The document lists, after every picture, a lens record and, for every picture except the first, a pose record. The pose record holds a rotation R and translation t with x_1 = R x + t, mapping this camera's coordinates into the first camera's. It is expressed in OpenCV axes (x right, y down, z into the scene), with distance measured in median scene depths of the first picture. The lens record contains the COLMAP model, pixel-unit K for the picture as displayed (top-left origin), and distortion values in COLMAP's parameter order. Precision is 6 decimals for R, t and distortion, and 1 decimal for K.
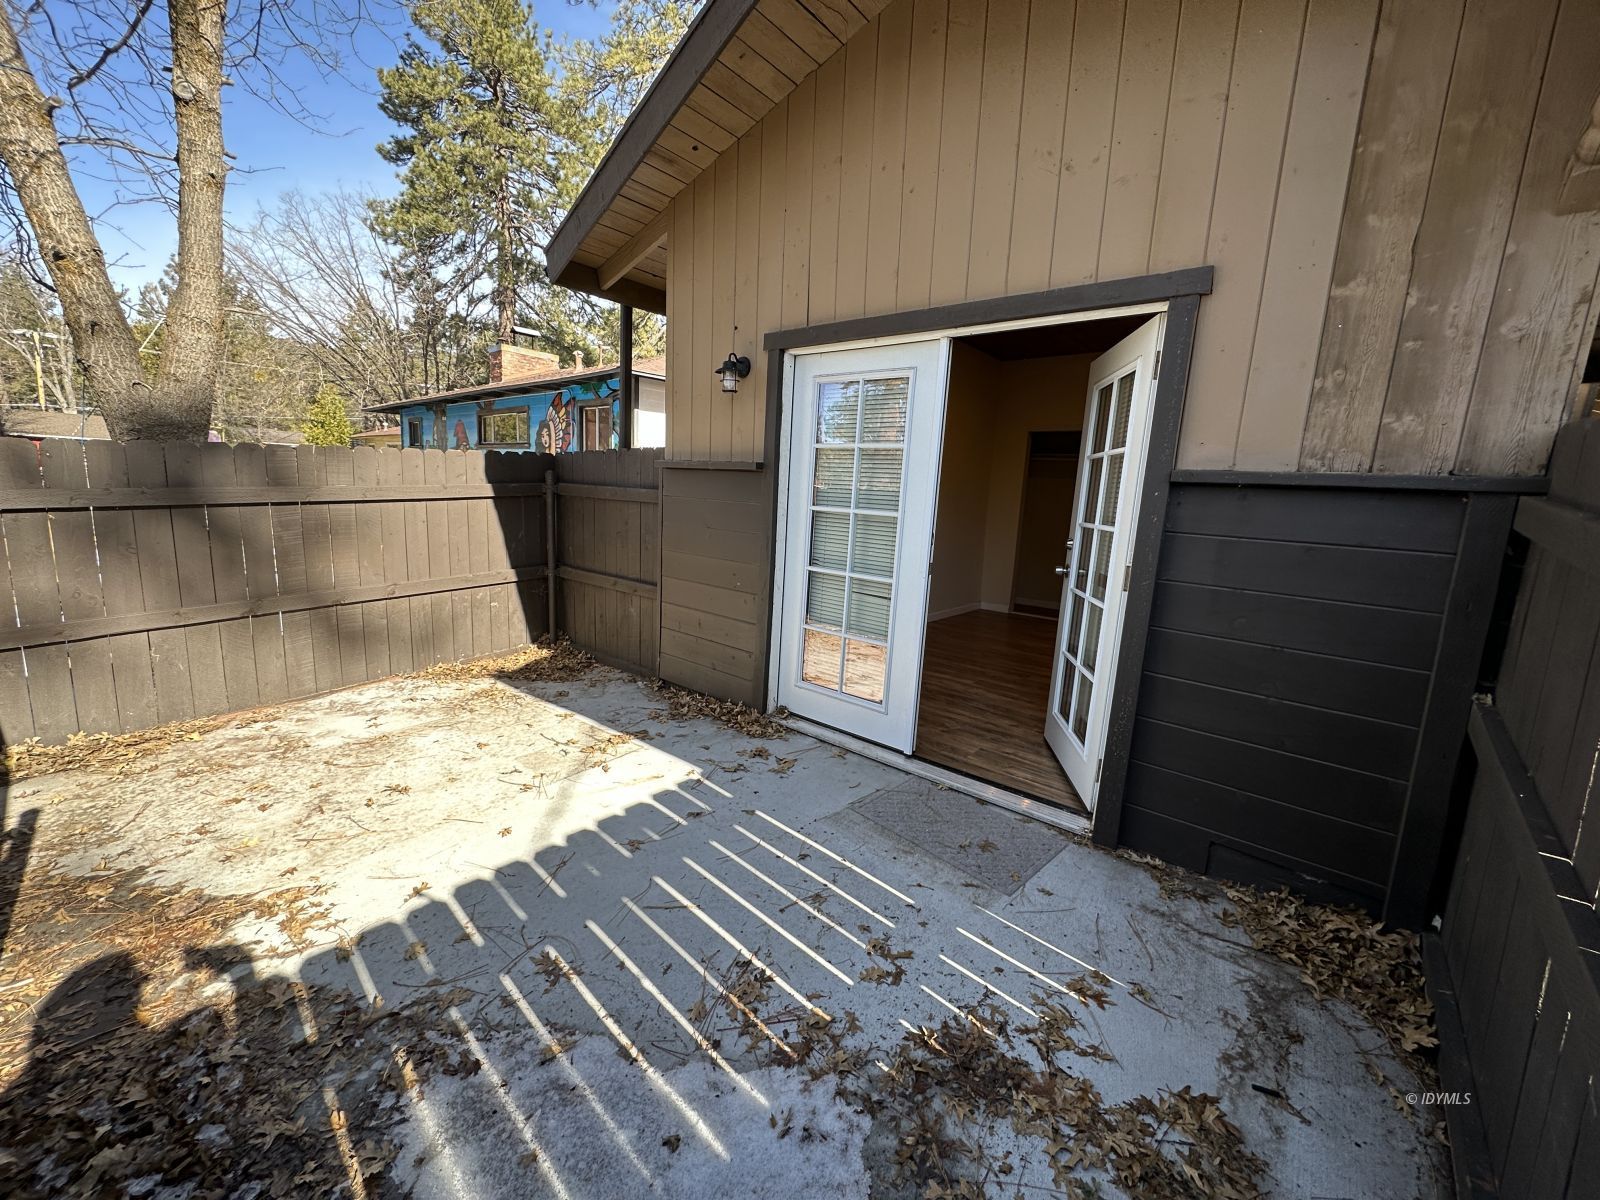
lens RADIAL K [[641.1, 0, 799.8], [0, 641.1, 596.0], [0, 0, 1]] dist [-0.001163, -0.000217]
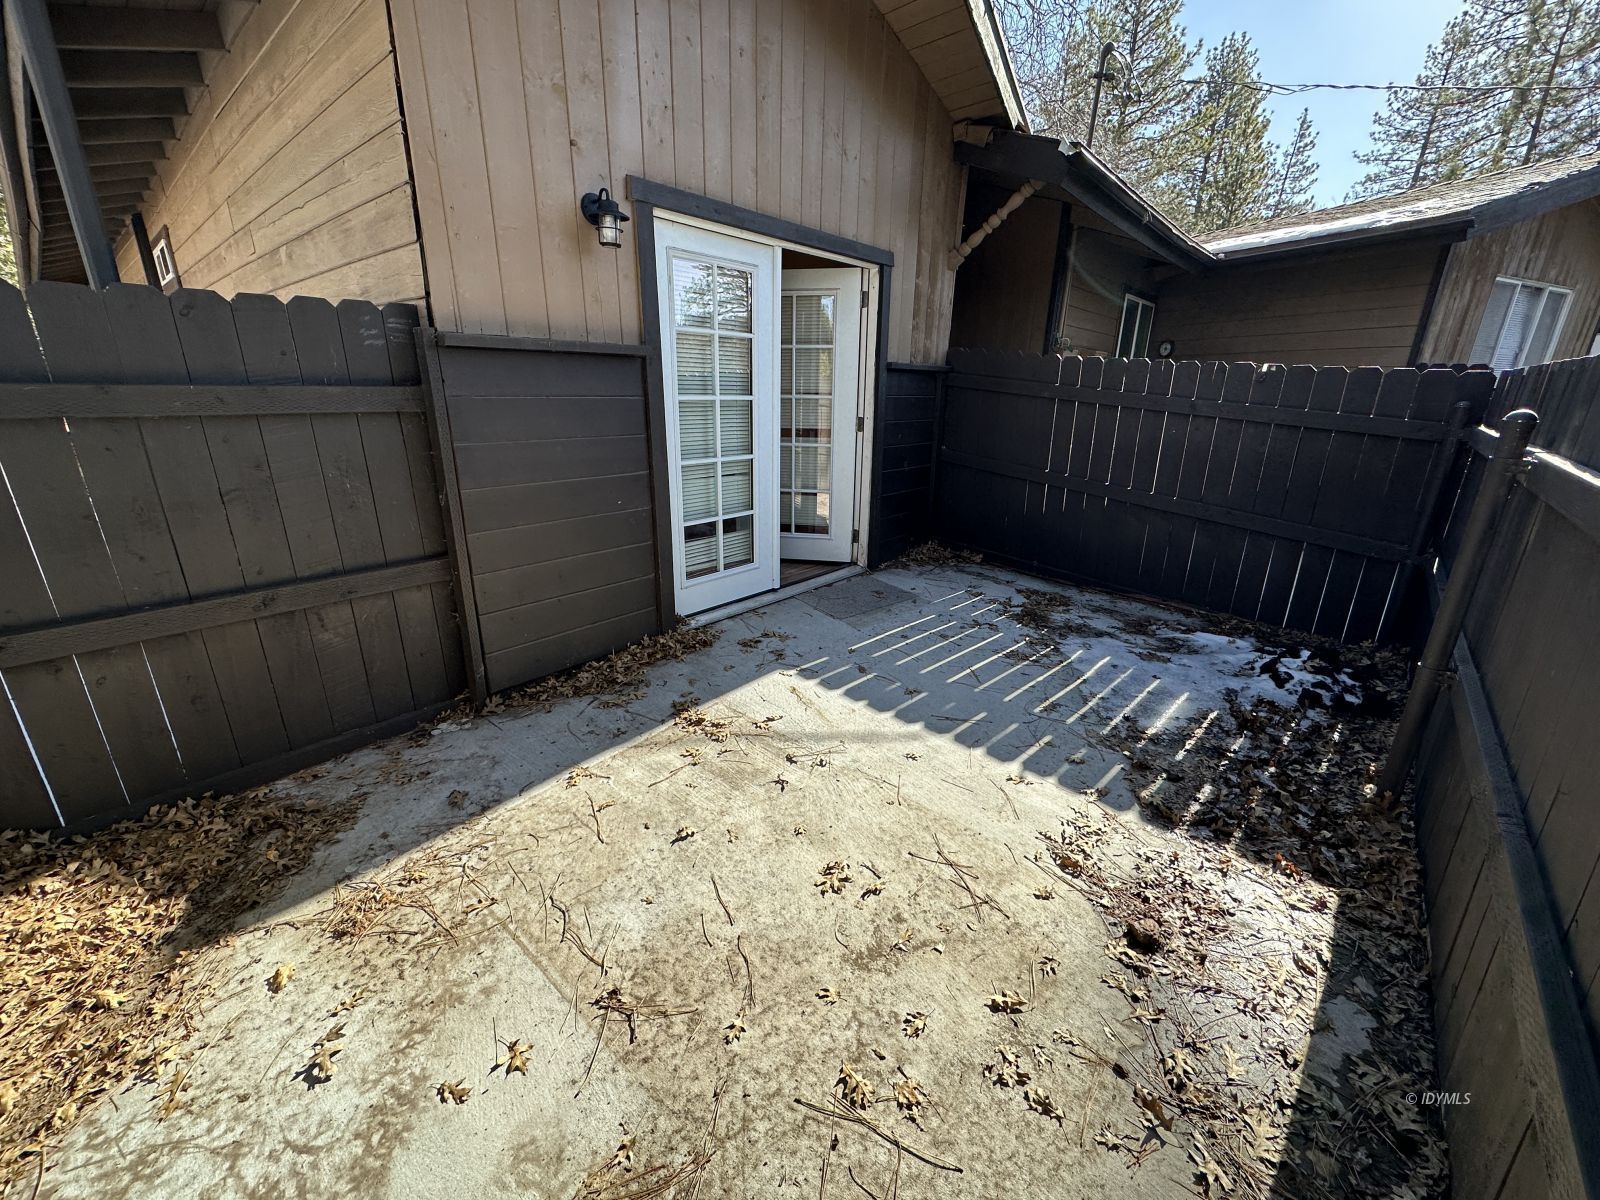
lens RADIAL K [[641.1, 0, 797.8], [0, 641.1, 598.9], [0, 0, 1]] dist [-0.001163, -0.000217]
pose [[0.014082, -0.362650, 0.931819, -1.205843], [0.150696, 0.922037, 0.356566, -0.218480], [-0.988480, 0.135400, 0.067634, 1.003370]]
